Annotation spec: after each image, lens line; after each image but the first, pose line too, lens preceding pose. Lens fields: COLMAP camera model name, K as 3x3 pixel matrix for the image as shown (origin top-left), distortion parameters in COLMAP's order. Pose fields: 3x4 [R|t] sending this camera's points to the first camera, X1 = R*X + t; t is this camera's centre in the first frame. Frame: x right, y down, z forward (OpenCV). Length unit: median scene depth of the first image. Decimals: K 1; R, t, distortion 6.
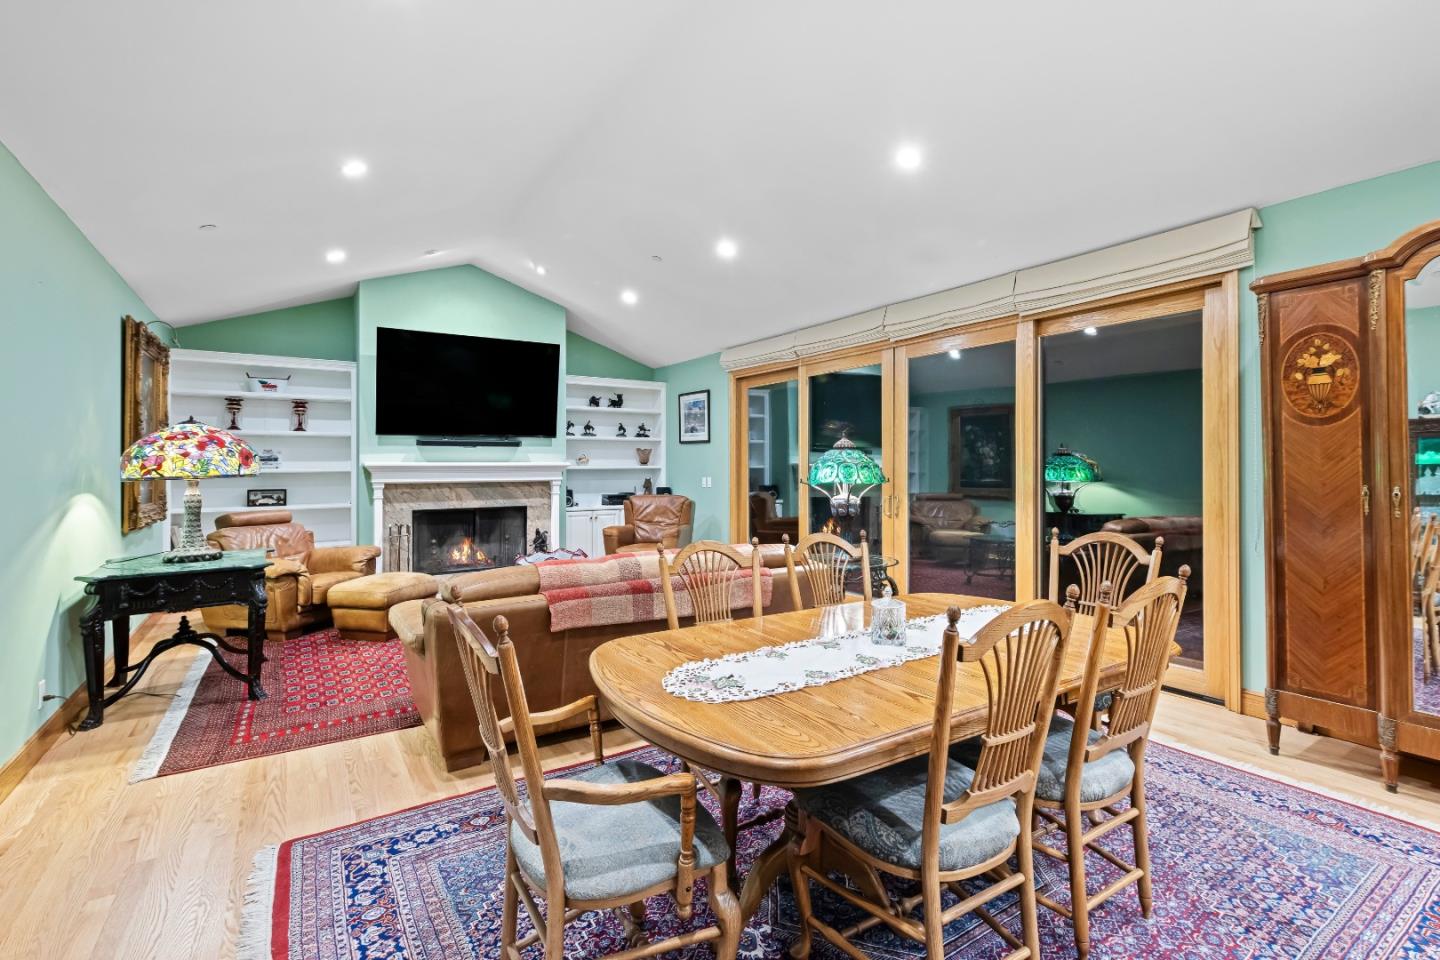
lens RADIAL K [[662.2, 0, 716.3], [0, 662.2, 458.6], [0, 0, 1]] dist [-0.002665, 0.000155]
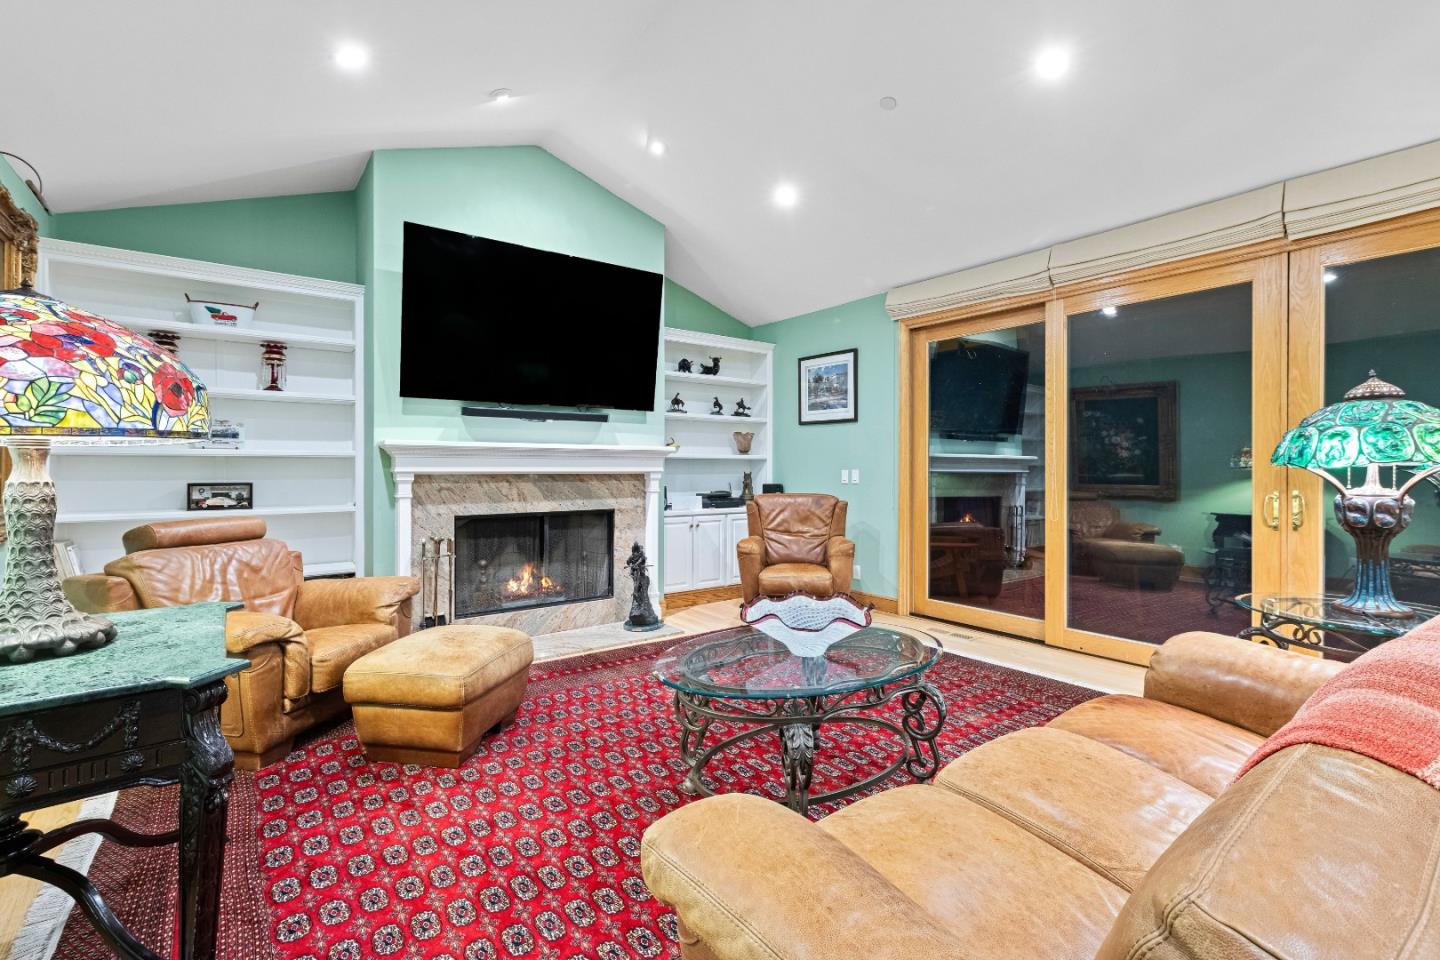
lens RADIAL K [[662.2, 0, 721.6], [0, 662.2, 466.5], [0, 0, 1]] dist [-0.002665, 0.000155]
pose [[0.998336, 0.002741, 0.057599, -0.235806], [-0.003231, 0.999959, 0.008428, 0.023334], [-0.057573, -0.008600, 0.998304, 0.339704]]
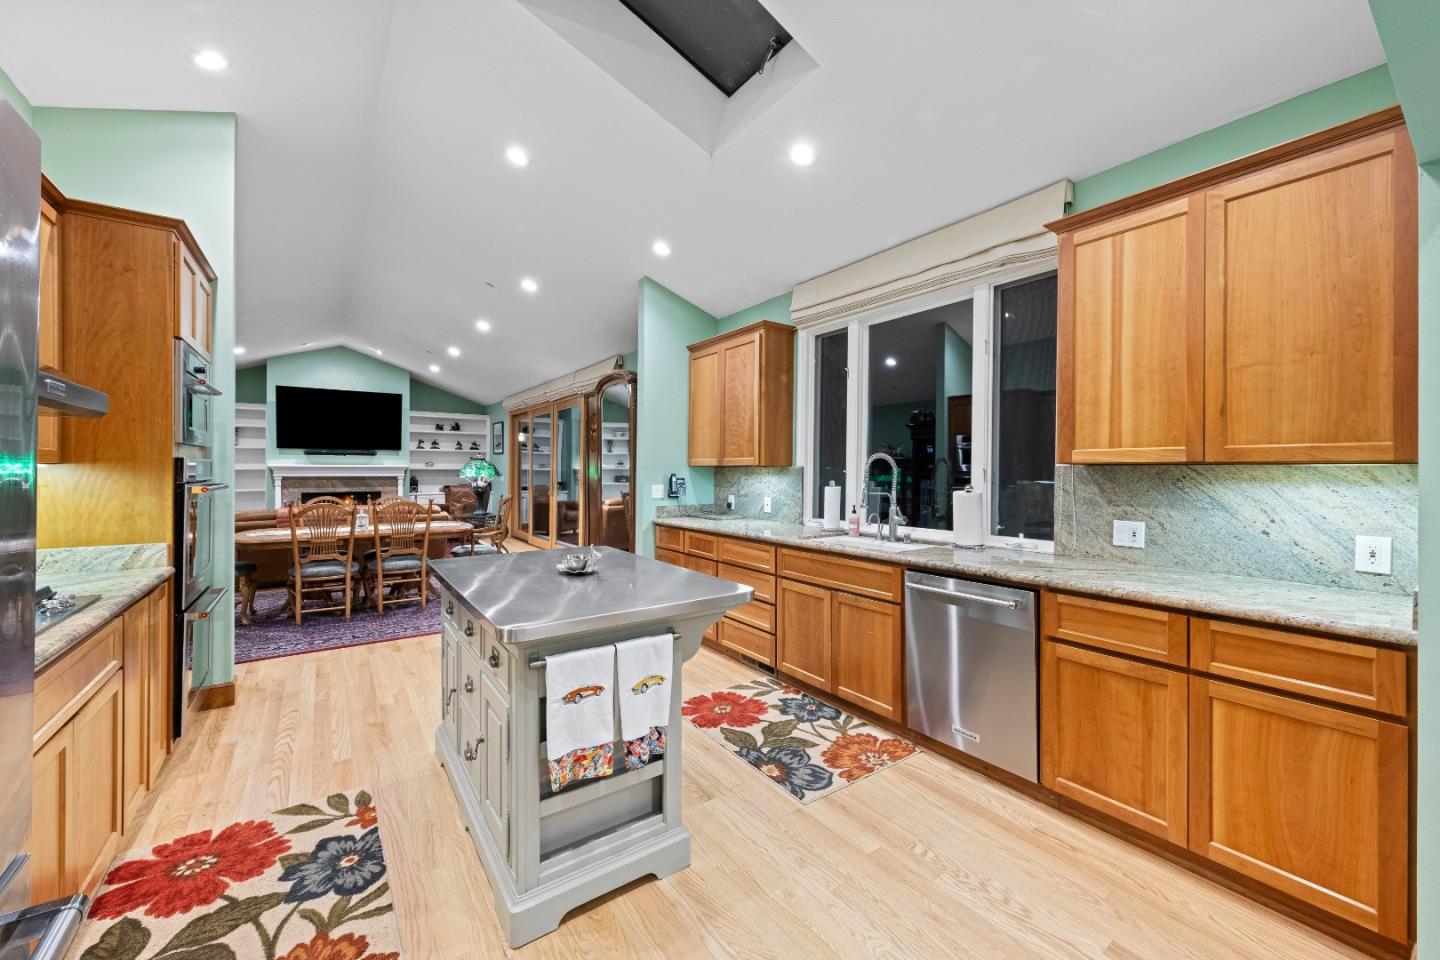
lens RADIAL K [[557.2, 0, 712.0], [0, 557.2, 472.3], [0, 0, 1]] dist [0.001794, -0.000016]
pose [[0.999176, 0.008634, 0.039646, 0.534192], [-0.009317, 0.999811, 0.017079, -0.008740], [-0.039491, -0.017434, 0.999068, -0.468467]]
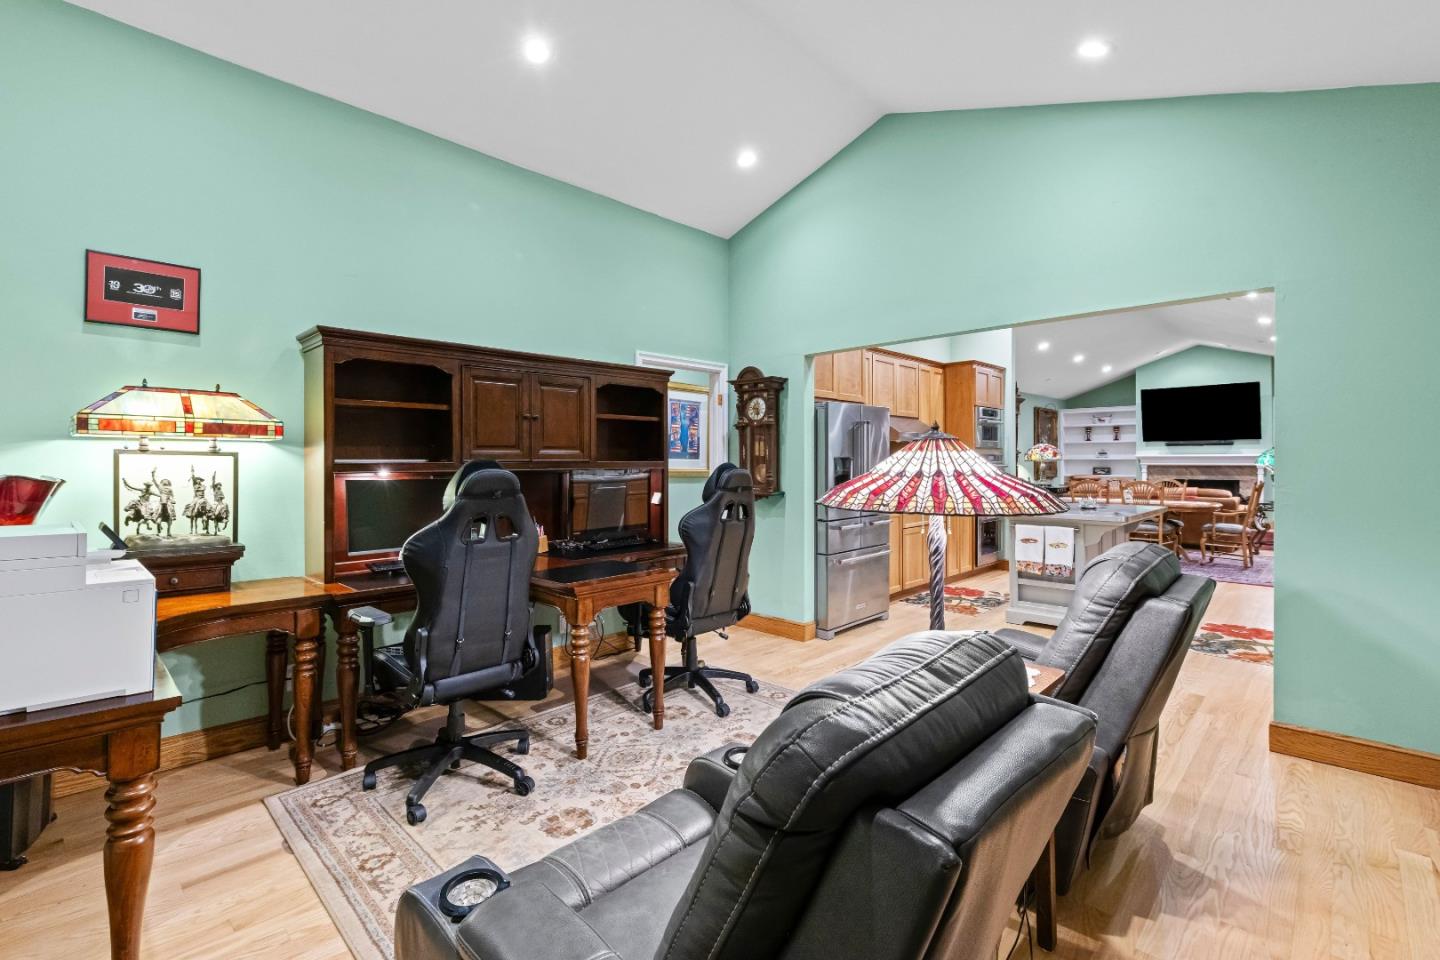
lens RADIAL K [[662.2, 0, 702.5], [0, 662.2, 452.8], [0, 0, 1]] dist [-0.002665, 0.000155]
pose [[0.214066, -0.006037, -0.976801, 1.170209], [0.012985, 0.999910, -0.003334, -0.011392], [0.976733, -0.011970, 0.214125, -0.763573]]
